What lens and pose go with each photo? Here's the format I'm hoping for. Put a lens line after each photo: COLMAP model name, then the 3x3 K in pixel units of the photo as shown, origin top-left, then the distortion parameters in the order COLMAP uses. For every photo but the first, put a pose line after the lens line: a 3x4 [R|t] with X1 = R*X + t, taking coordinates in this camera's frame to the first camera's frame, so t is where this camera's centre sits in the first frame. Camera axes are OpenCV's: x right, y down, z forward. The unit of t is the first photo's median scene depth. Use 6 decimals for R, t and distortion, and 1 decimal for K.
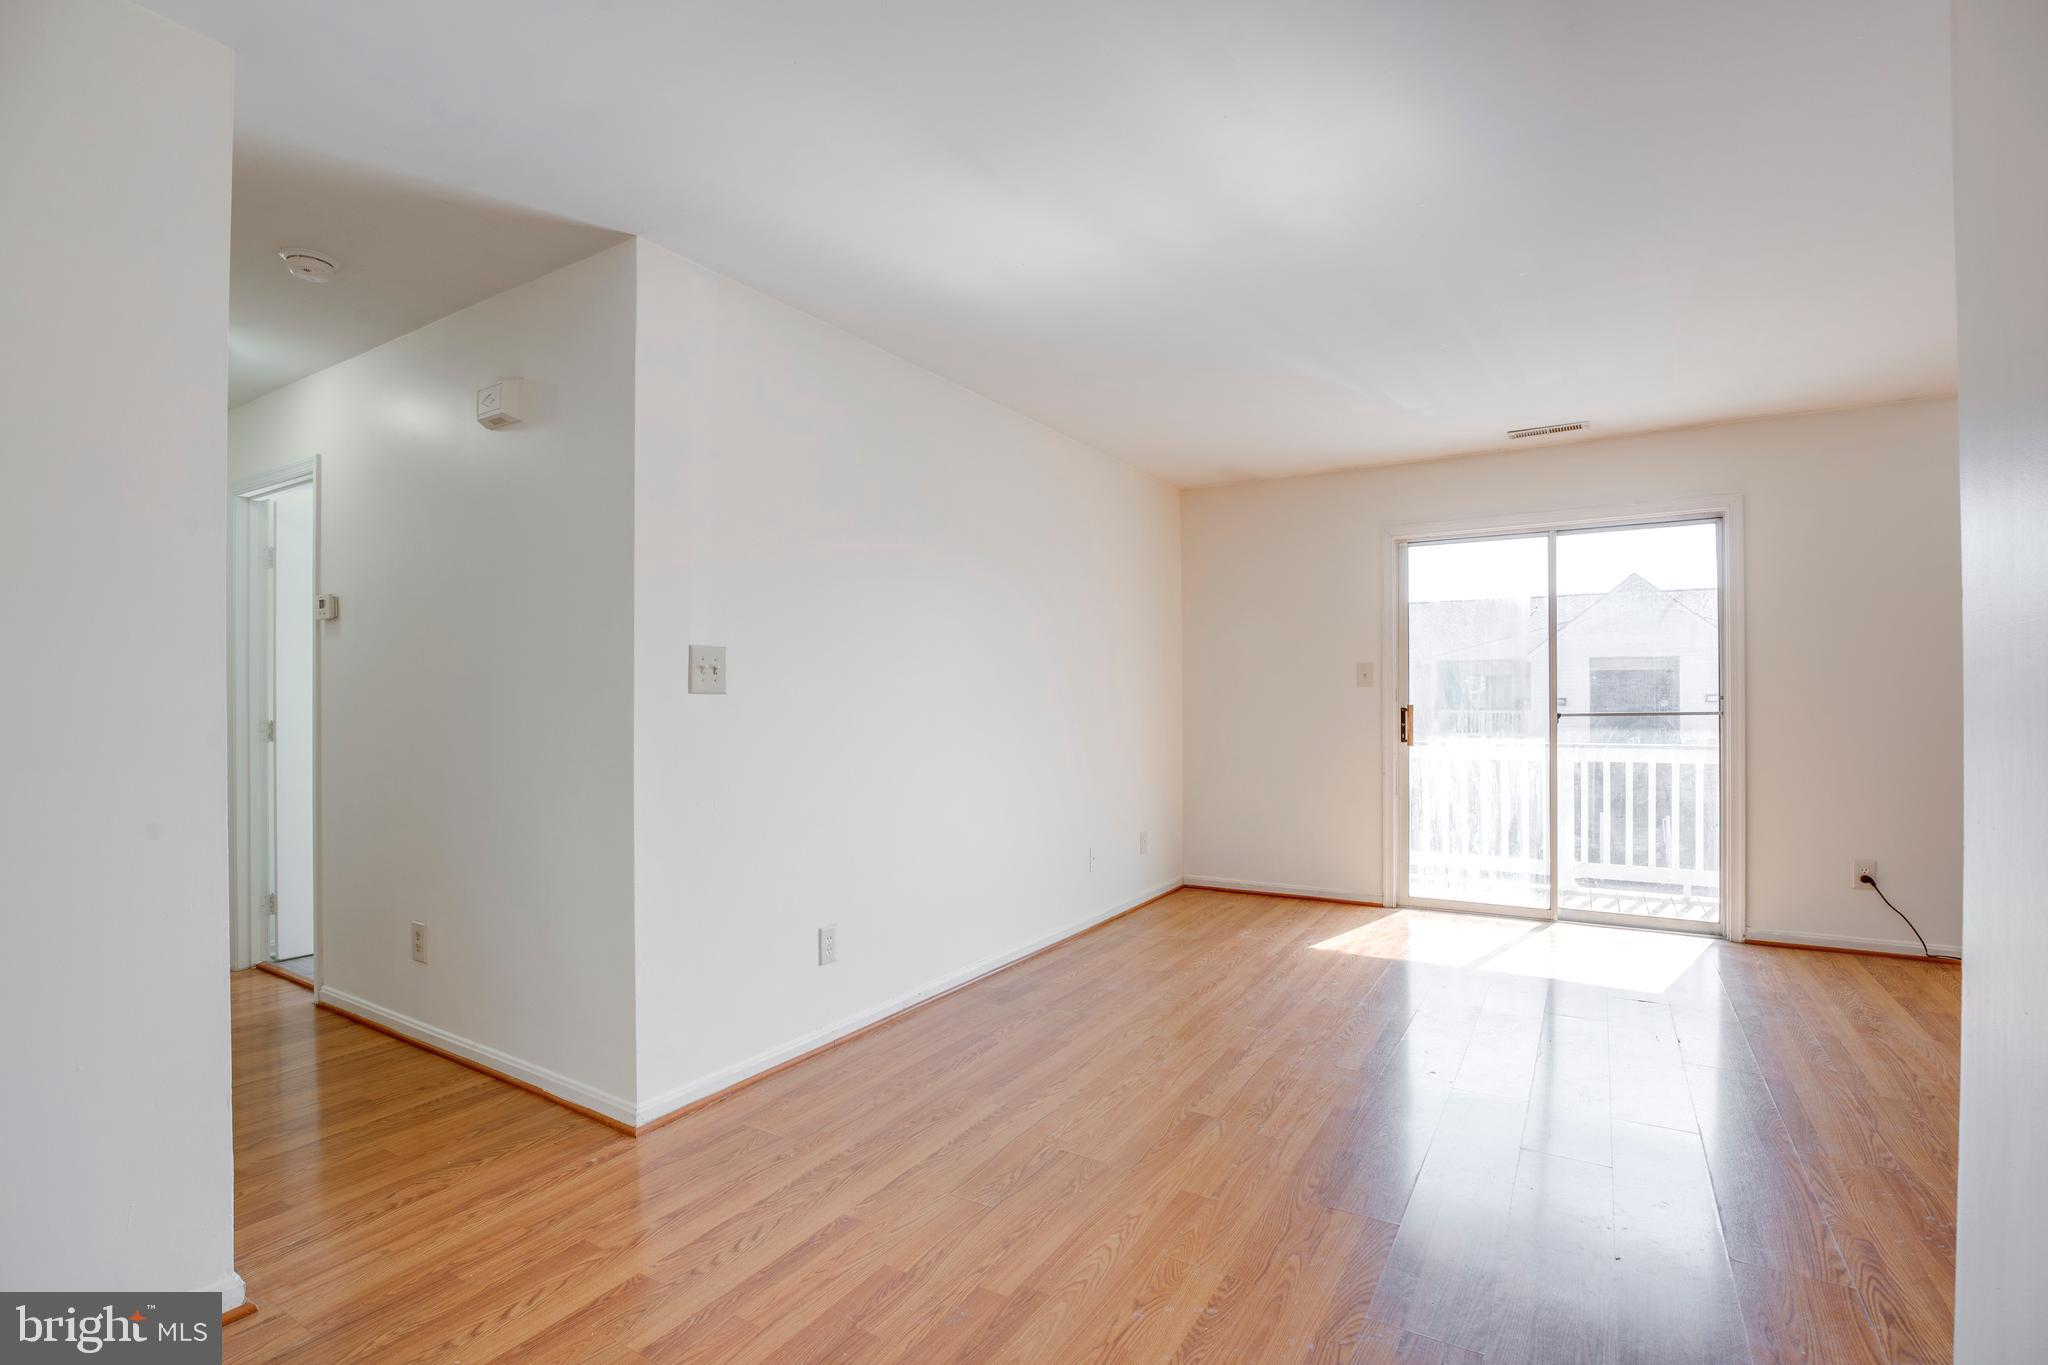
lens RADIAL K [[943.6, 0, 1024.0], [0, 943.6, 682.5], [0, 0, 1]] dist [-0.033836, 0.000123]
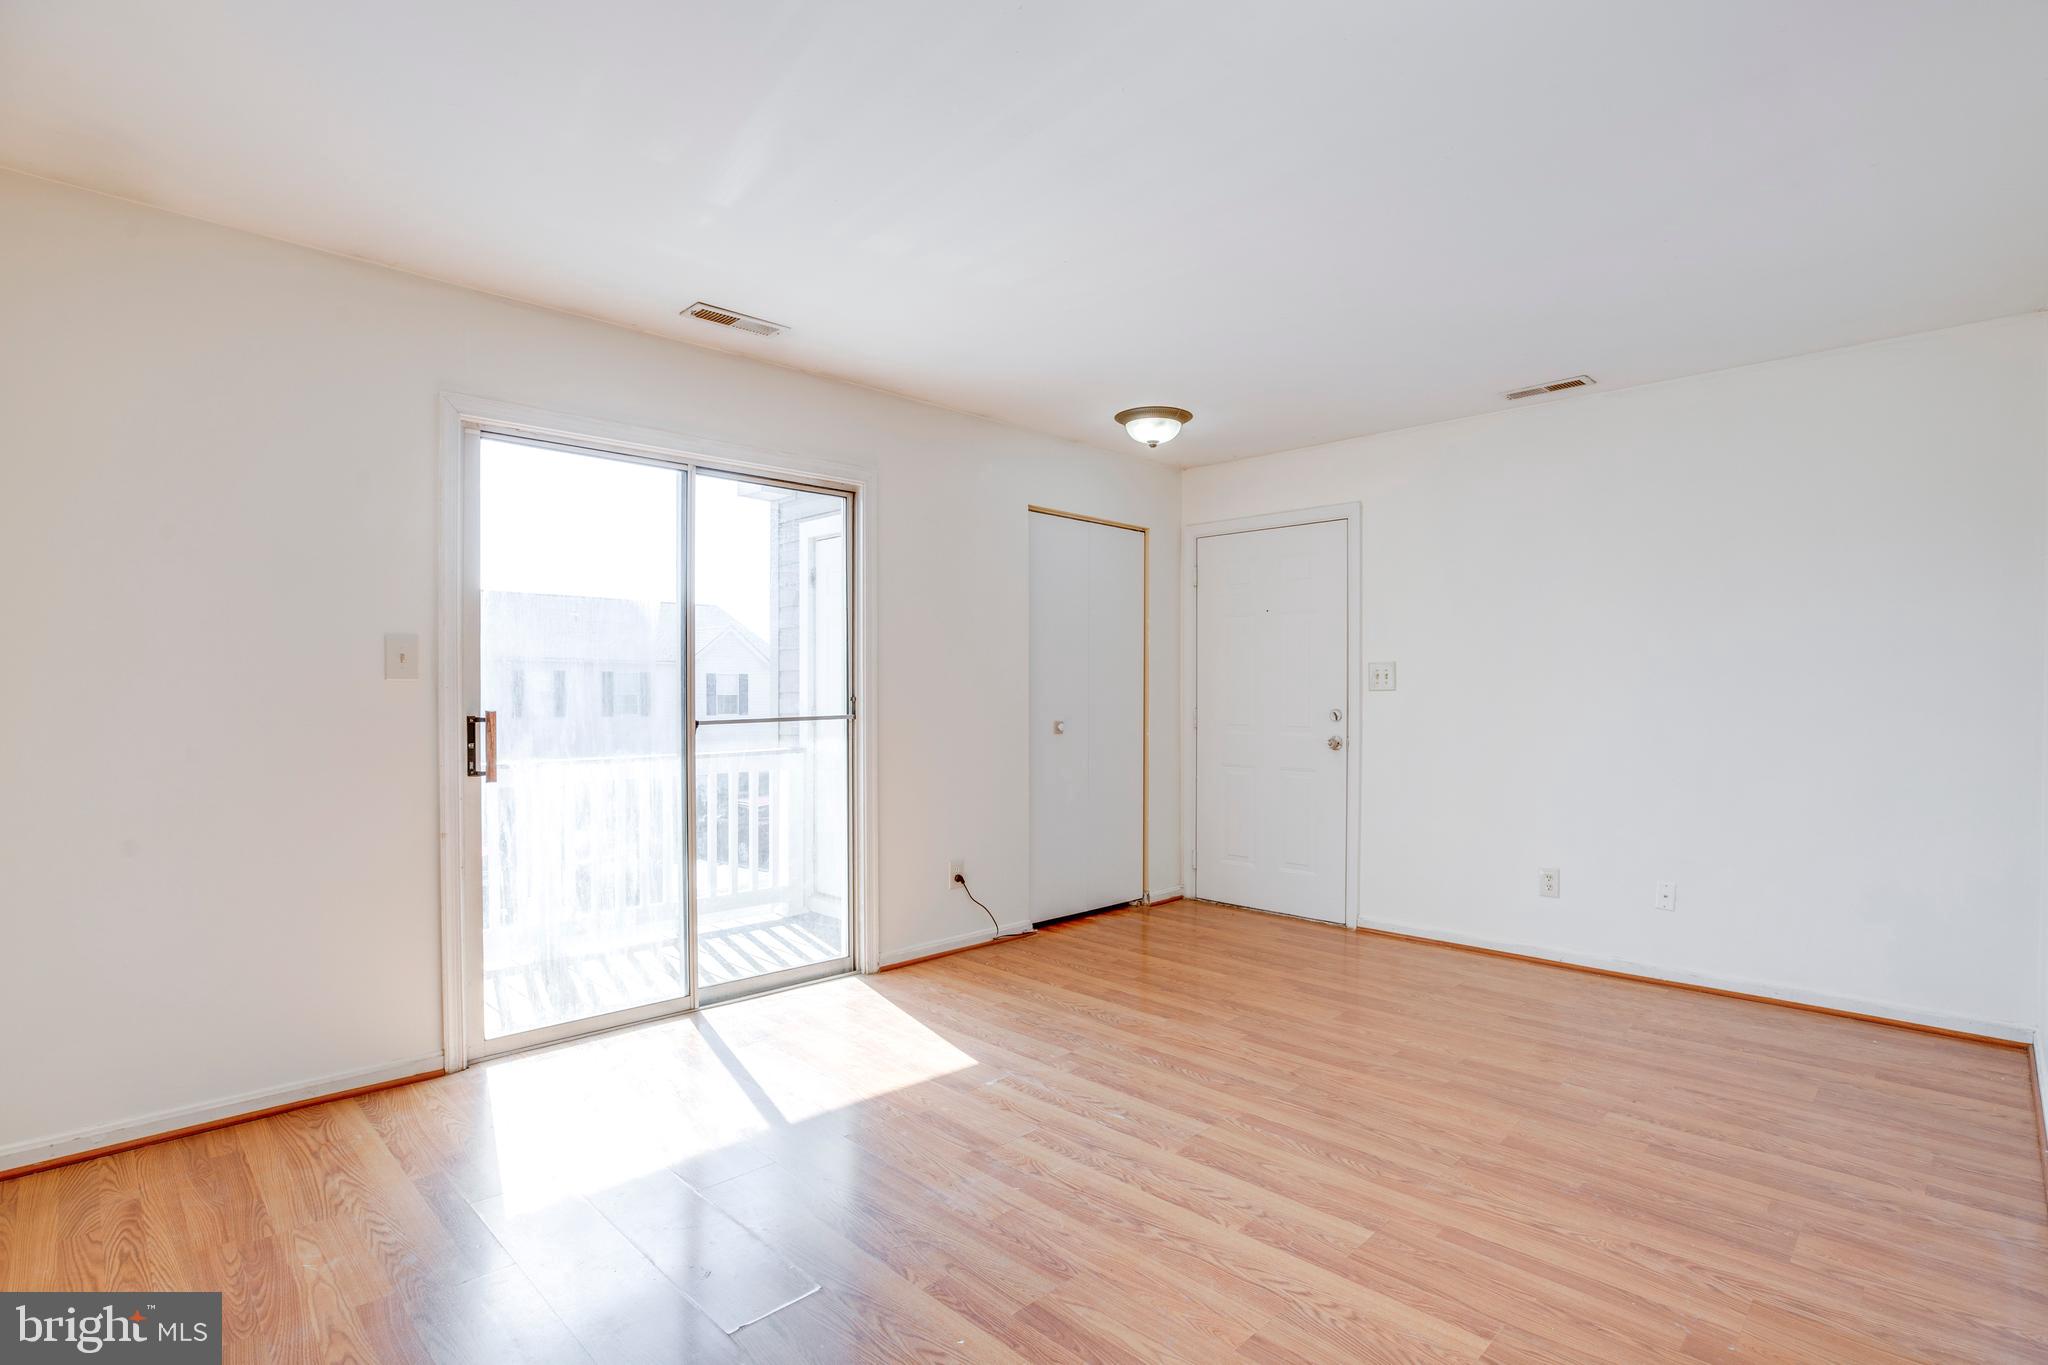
lens RADIAL K [[967.1, 0, 1030.8], [0, 967.1, 706.7], [0, 0, 1]] dist [-0.048161, 0.014534]
pose [[0.234487, -0.008147, 0.972085, -0.086750], [-0.016404, 0.999789, 0.012336, 0.008571], [-0.971981, -0.018839, 0.234303, 0.566369]]
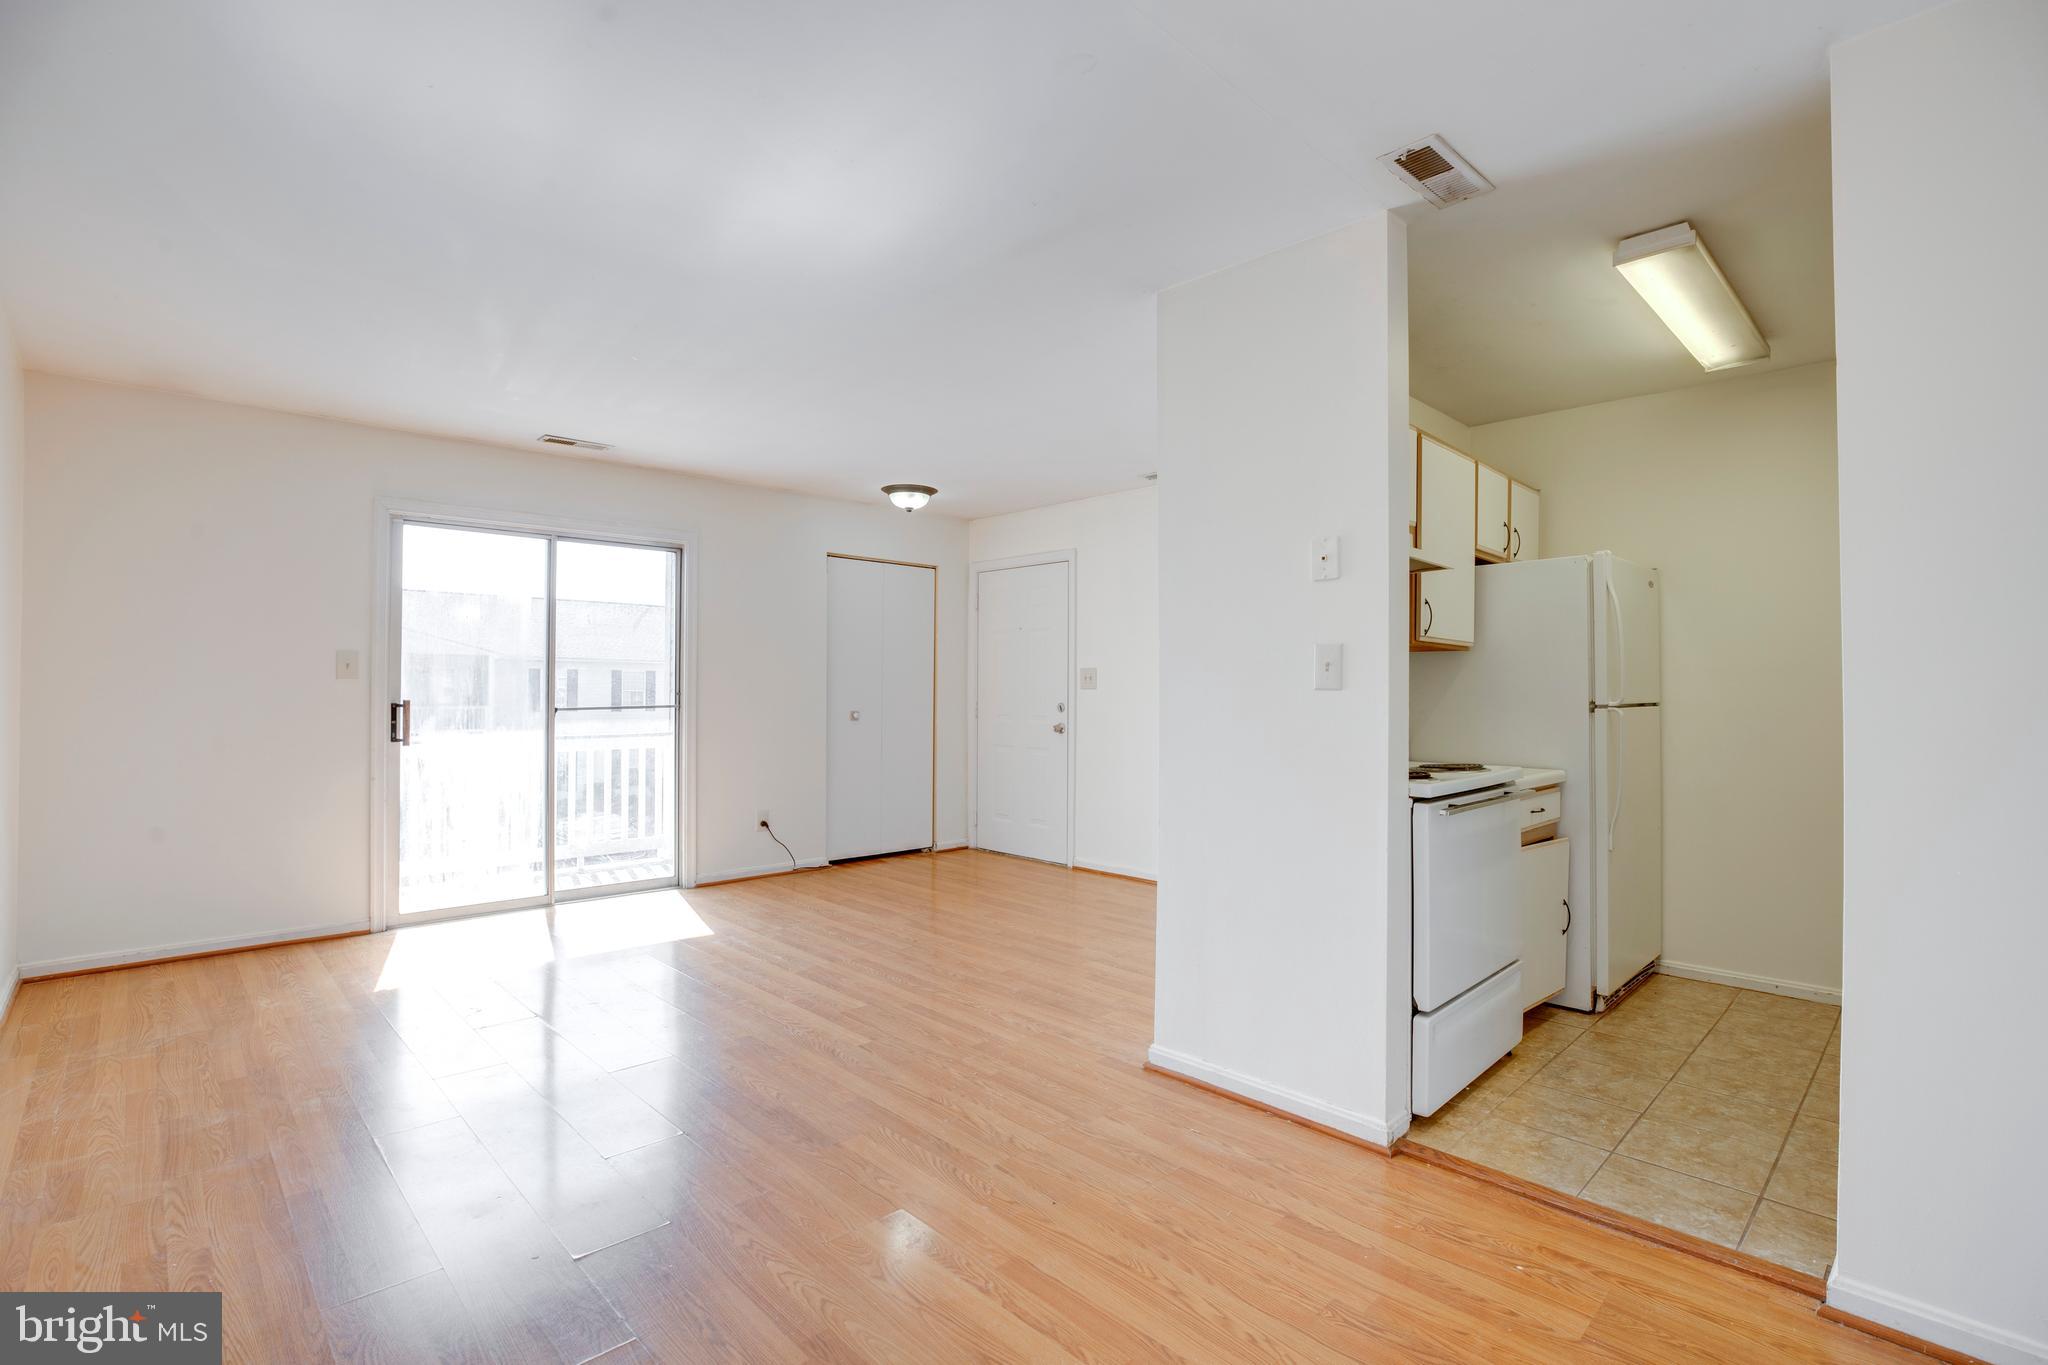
lens RADIAL K [[930.5, 0, 1024.0], [0, 930.5, 682.5], [0, 0, 1]] dist [-0.043294, 0.011736]
pose [[0.253902, 0.015658, 0.967103, -0.301192], [-0.019350, 0.999751, -0.011107, 0.005364], [-0.967036, -0.015894, 0.254142, 0.215656]]
